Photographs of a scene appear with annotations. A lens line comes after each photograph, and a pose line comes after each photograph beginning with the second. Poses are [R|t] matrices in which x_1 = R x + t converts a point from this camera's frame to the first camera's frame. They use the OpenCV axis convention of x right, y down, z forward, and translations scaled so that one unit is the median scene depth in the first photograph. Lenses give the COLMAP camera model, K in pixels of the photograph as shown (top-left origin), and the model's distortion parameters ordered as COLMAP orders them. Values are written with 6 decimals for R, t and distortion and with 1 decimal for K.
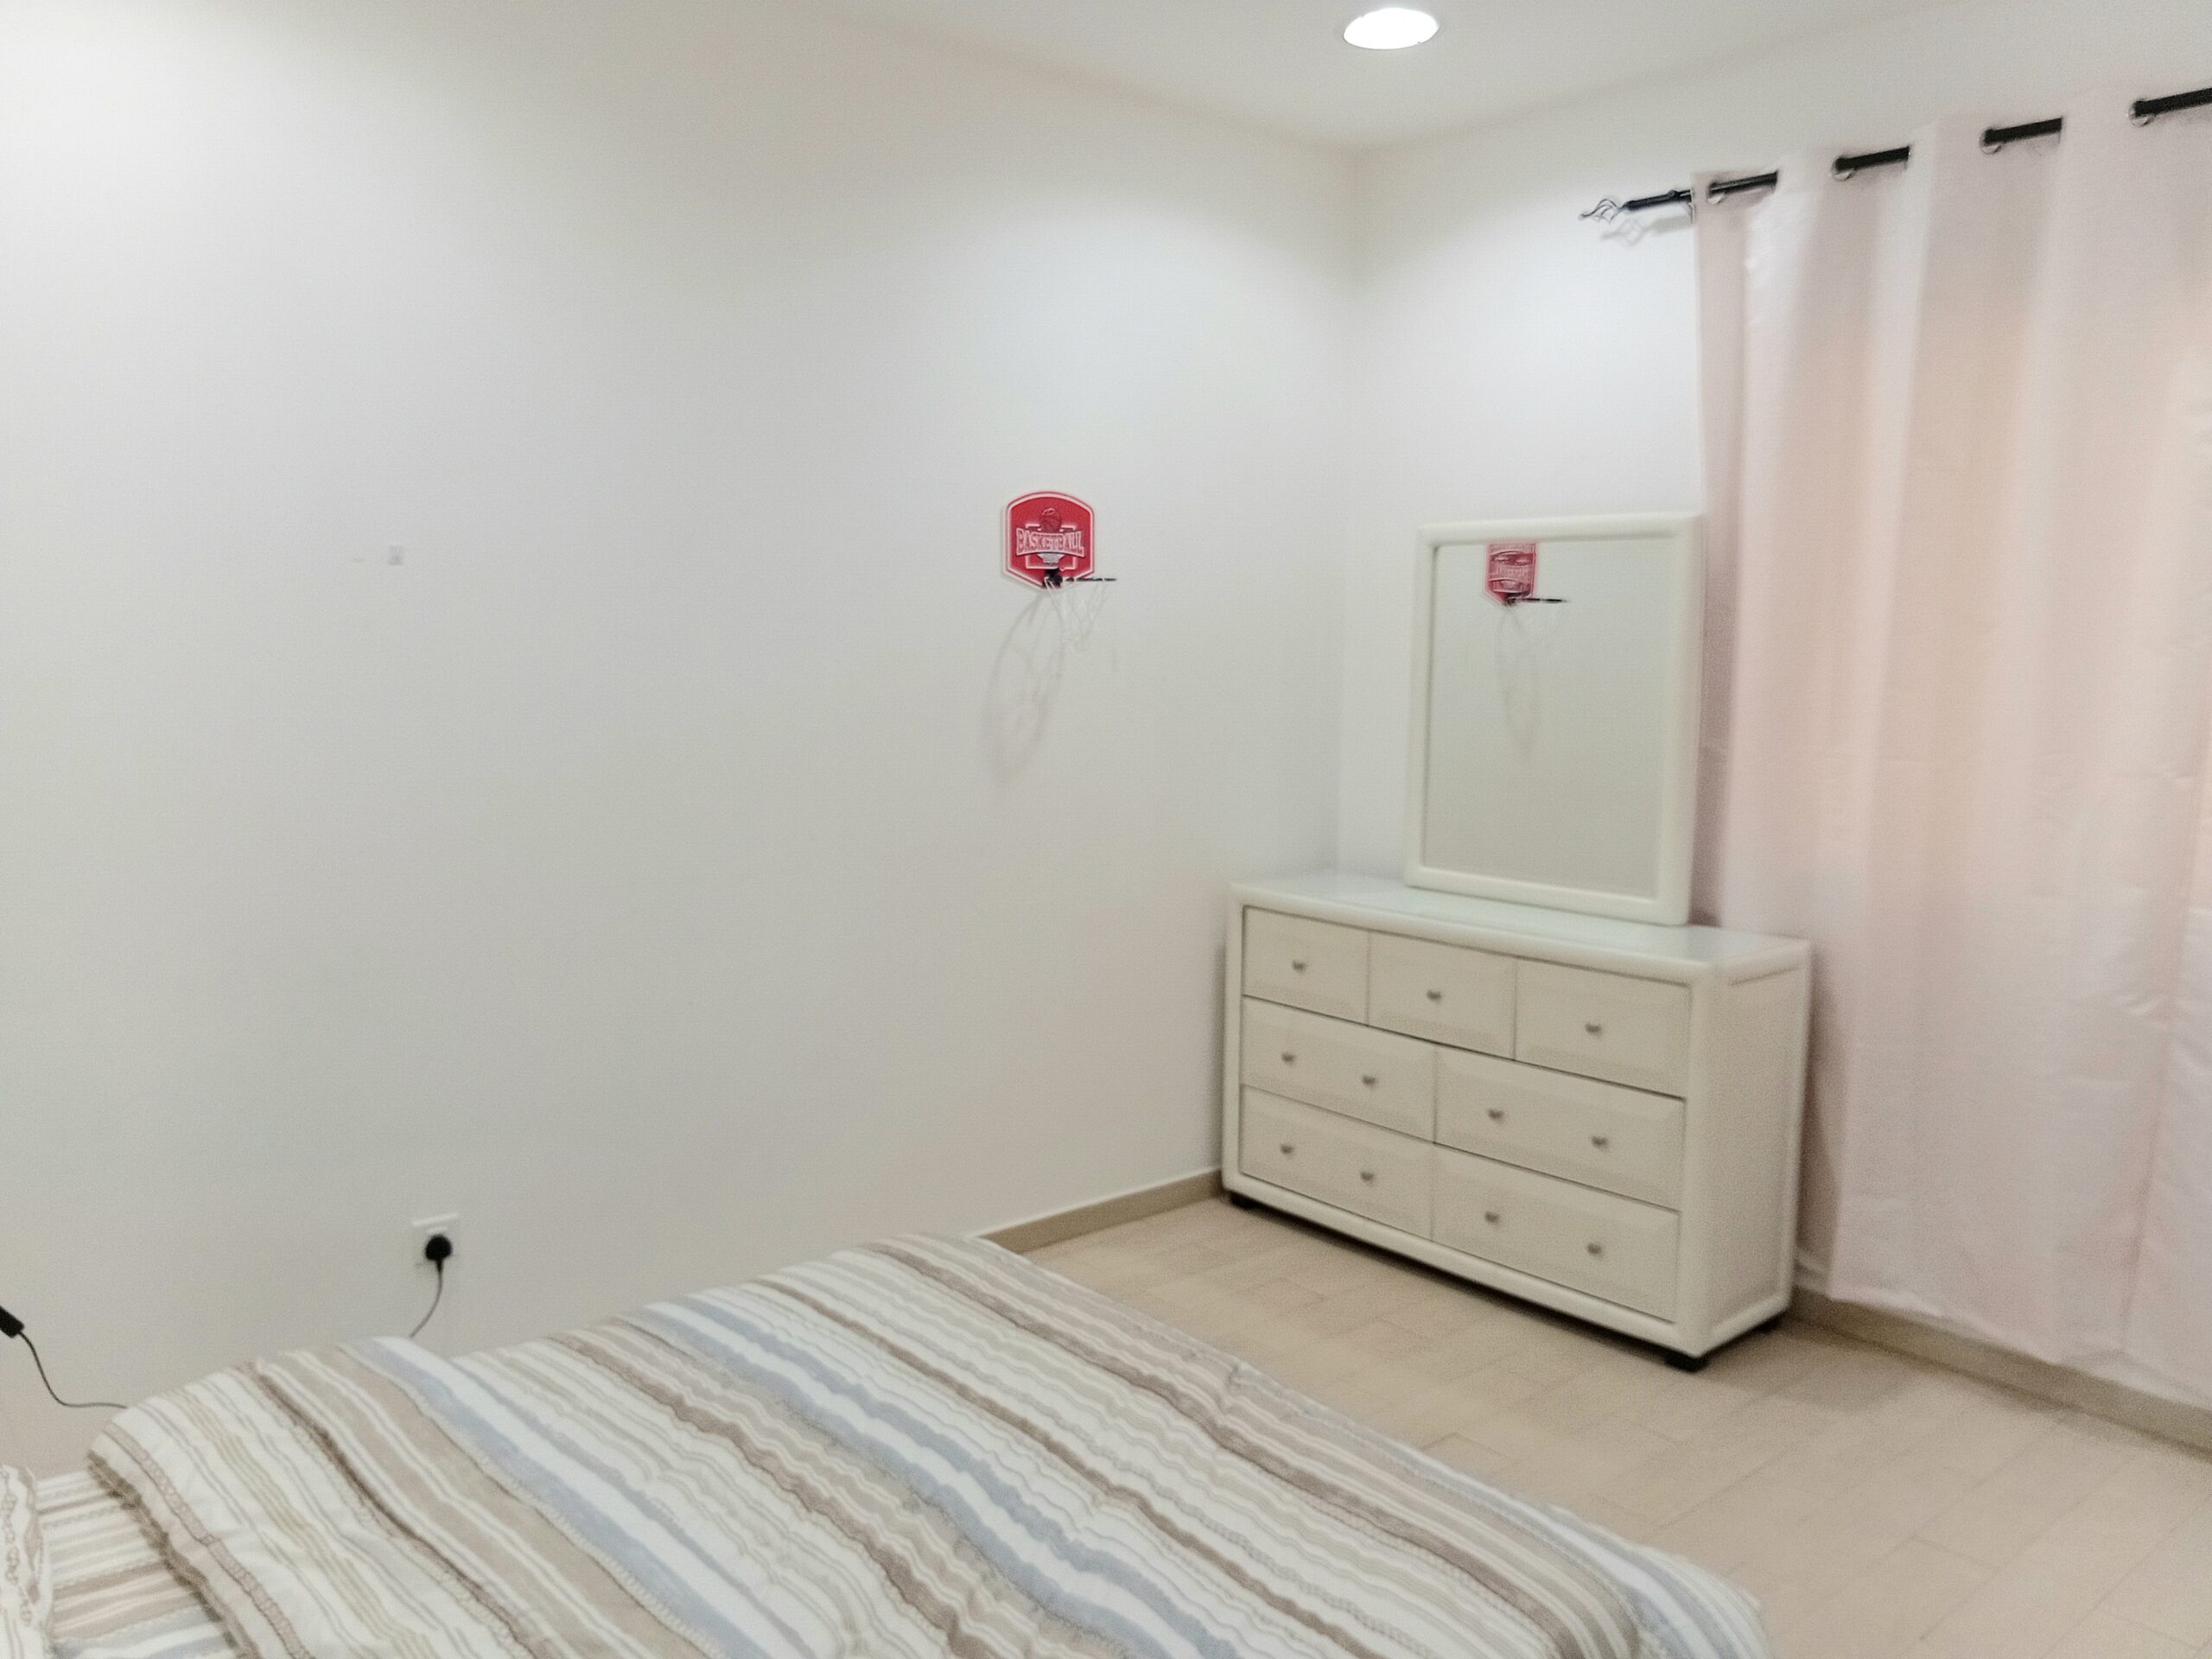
lens RADIAL K [[1715.3, 0, 1097.5], [0, 1715.3, 840.1], [0, 0, 1]] dist [0.006515, -0.025711]
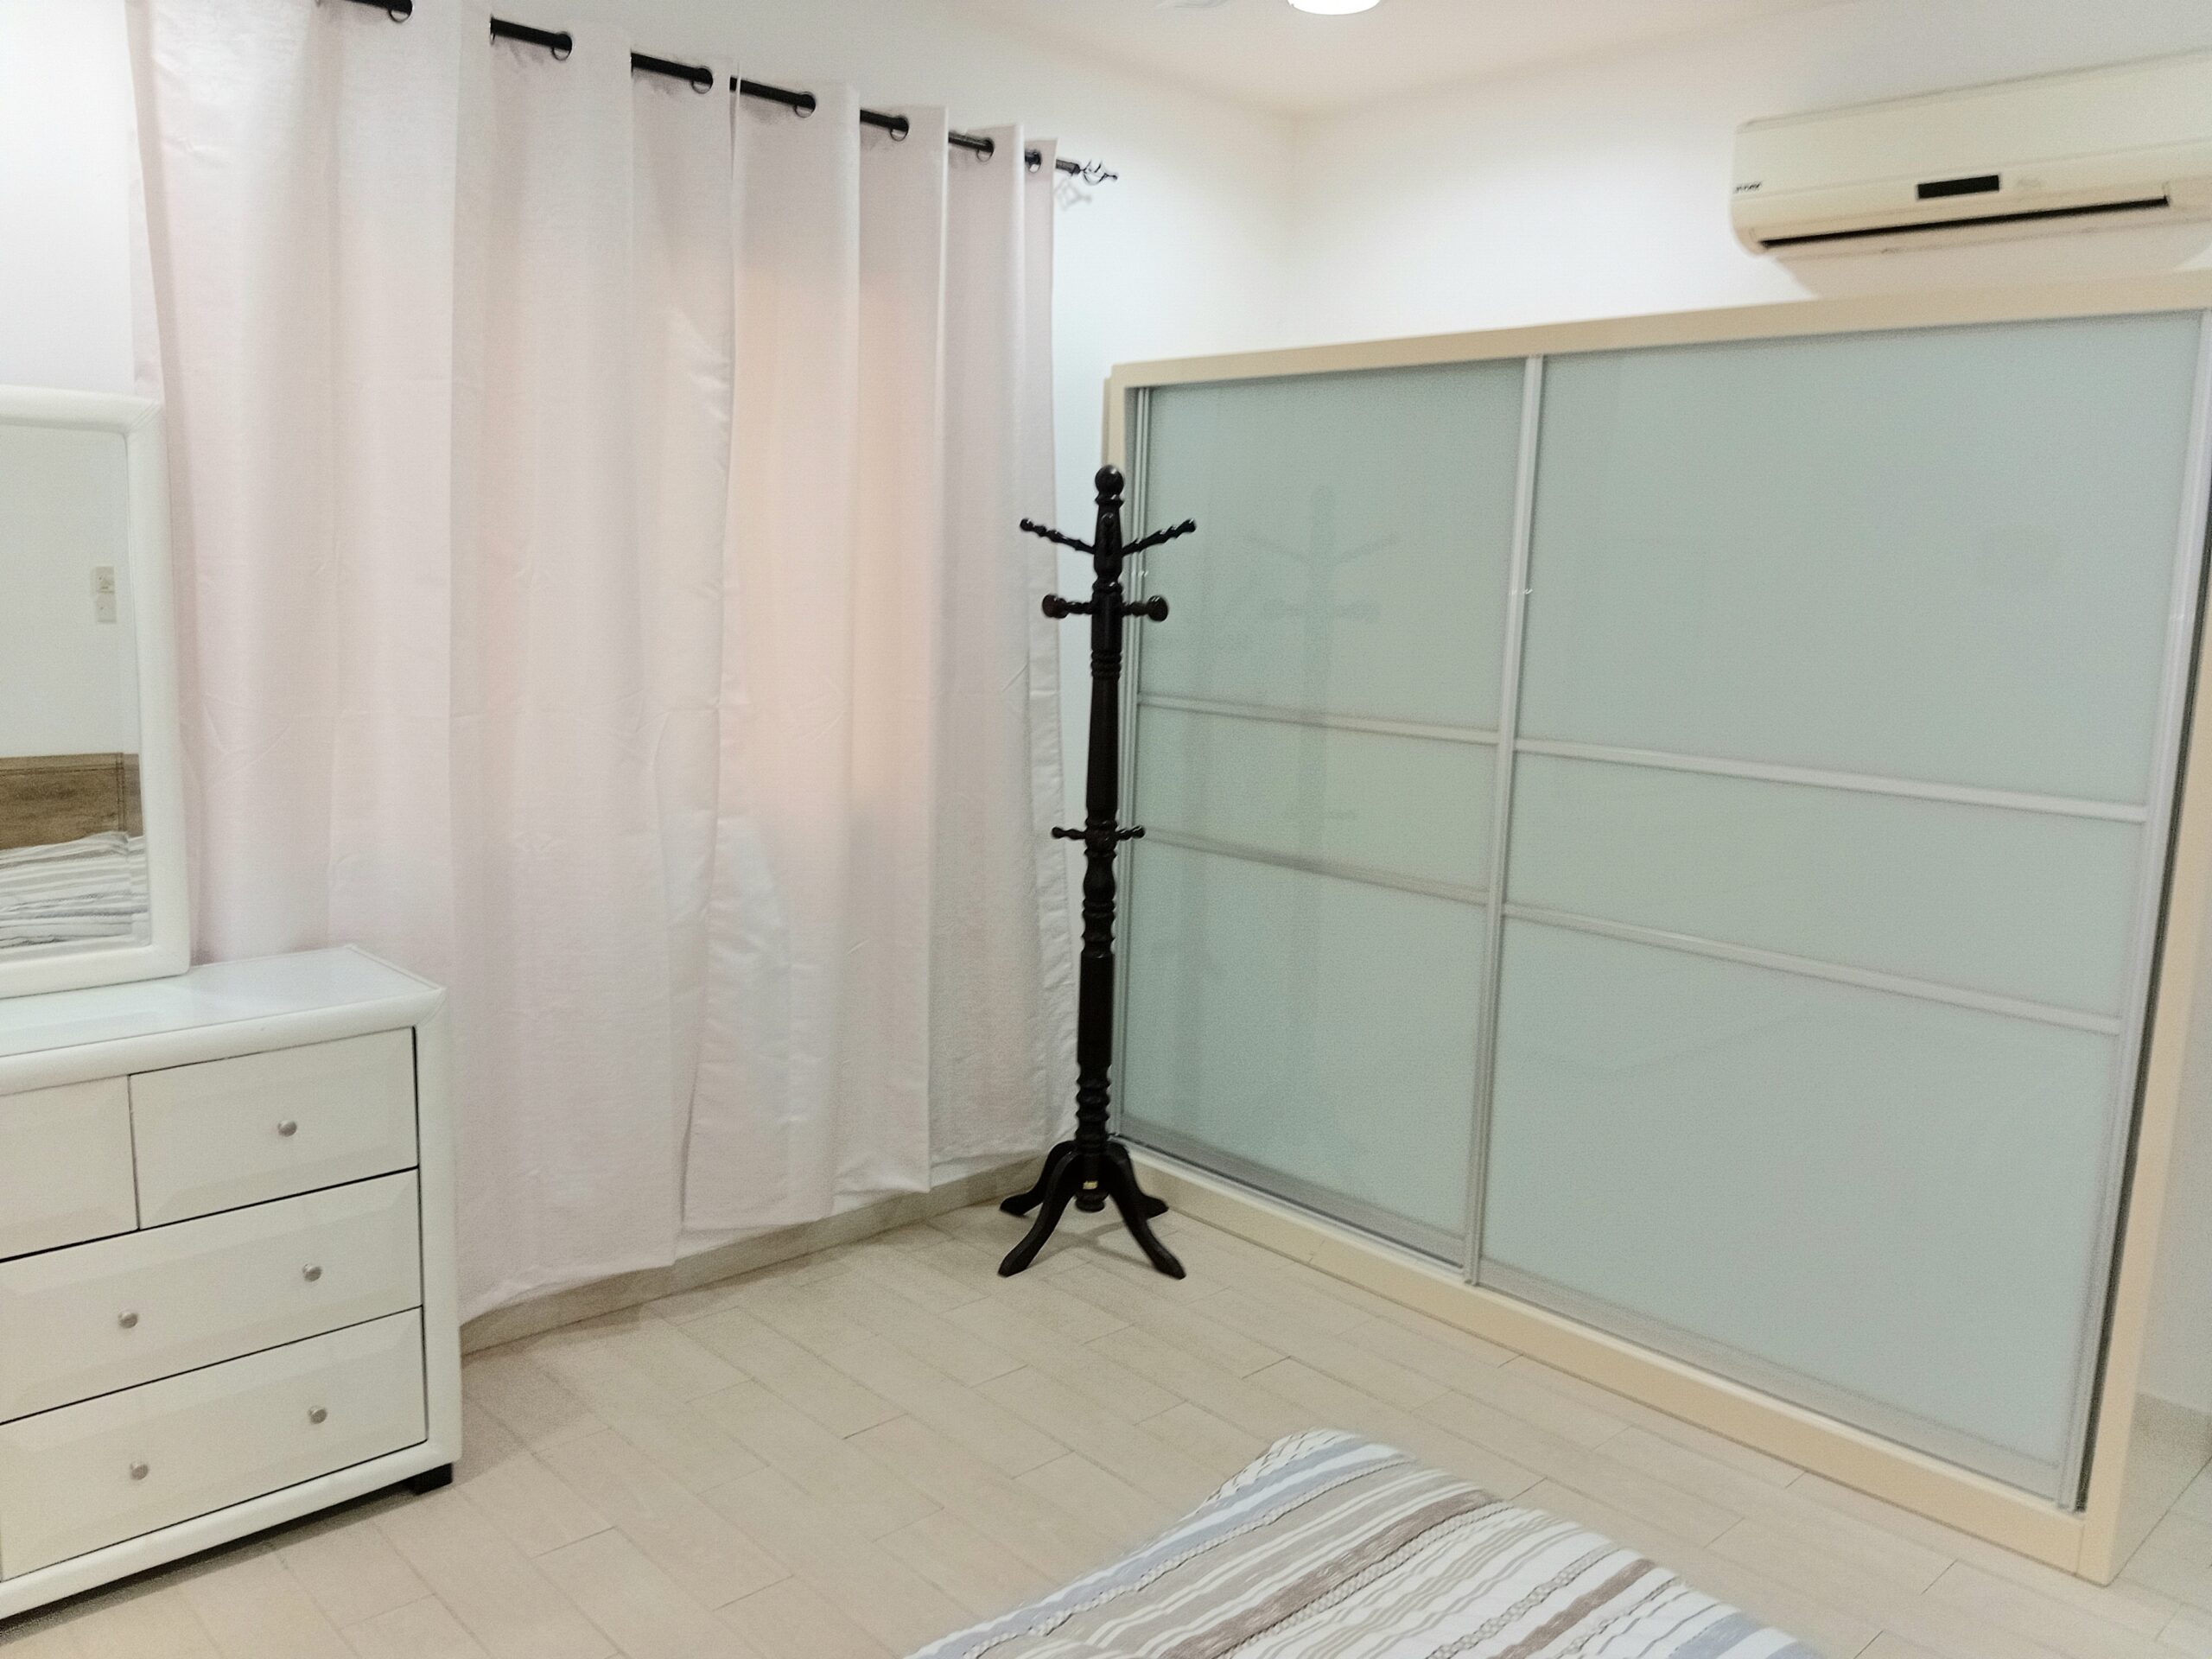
lens RADIAL K [[1715.3, 0, 1107.1], [0, 1715.3, 827.7], [0, 0, 1]] dist [0.006515, -0.025711]
pose [[-0.042417, -0.167518, 0.984956, -0.654173], [0.095833, 0.980616, 0.170907, -0.166067], [-0.994493, 0.101641, -0.025541, 1.050951]]
